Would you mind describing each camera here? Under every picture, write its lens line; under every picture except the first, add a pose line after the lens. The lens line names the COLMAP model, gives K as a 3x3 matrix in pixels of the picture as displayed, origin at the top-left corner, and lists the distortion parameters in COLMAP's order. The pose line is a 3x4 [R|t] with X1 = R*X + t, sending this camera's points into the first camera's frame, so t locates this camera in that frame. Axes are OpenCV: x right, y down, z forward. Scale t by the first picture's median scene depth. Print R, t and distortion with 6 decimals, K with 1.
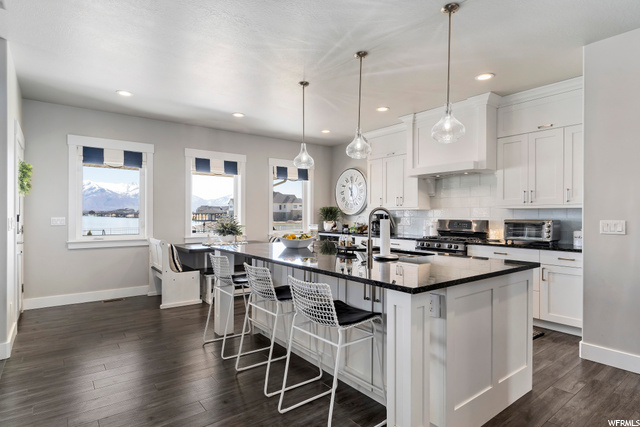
lens RADIAL K [[343.1, 0, 319.9], [0, 343.1, 216.1], [0, 0, 1]] dist [0.001937, 0.000274]
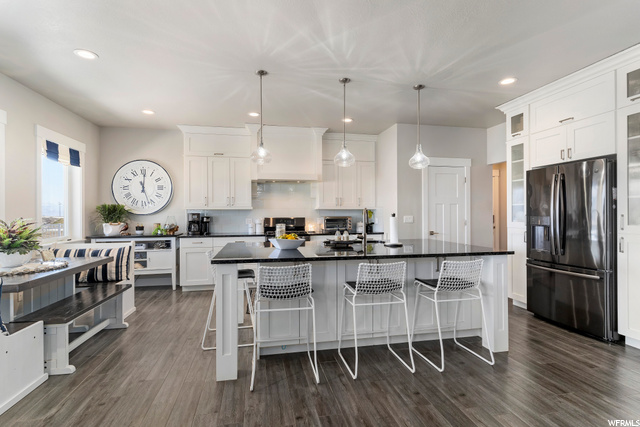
lens RADIAL K [[311.6, 0, 316.9], [0, 311.6, 213.7], [0, 0, 1]] dist [0.000690, 0.000117]
pose [[0.442031, -0.003182, 0.896994, -0.598411], [0.008590, 0.999963, -0.000686, -0.002733], [-0.896959, 0.008008, 0.442042, 0.403876]]
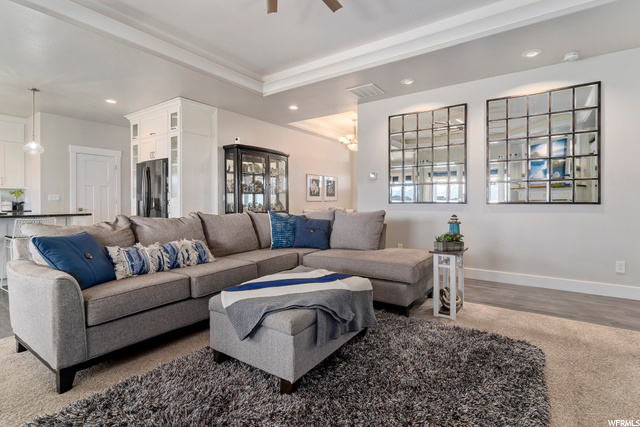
lens RADIAL K [[312.5, 0, 317.2], [0, 312.5, 203.2], [0, 0, 1]] dist [-0.000355, -0.000098]
pose [[-0.296983, -0.008867, 0.954842, -0.979298], [0.005395, 0.999925, 0.010964, 0.032667], [-0.954867, 0.008408, -0.296913, -0.027785]]
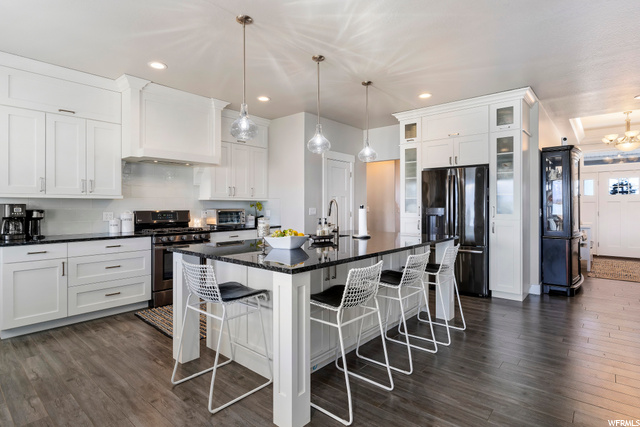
lens RADIAL K [[333.6, 0, 317.0], [0, 333.6, 207.0], [0, 0, 1]] dist [-0.011868, 0.000152]
pose [[-0.196294, -0.006019, 0.980527, -0.606059], [0.005306, 0.999960, 0.007200, -0.004213], [-0.980531, 0.006616, -0.196254, 0.805556]]
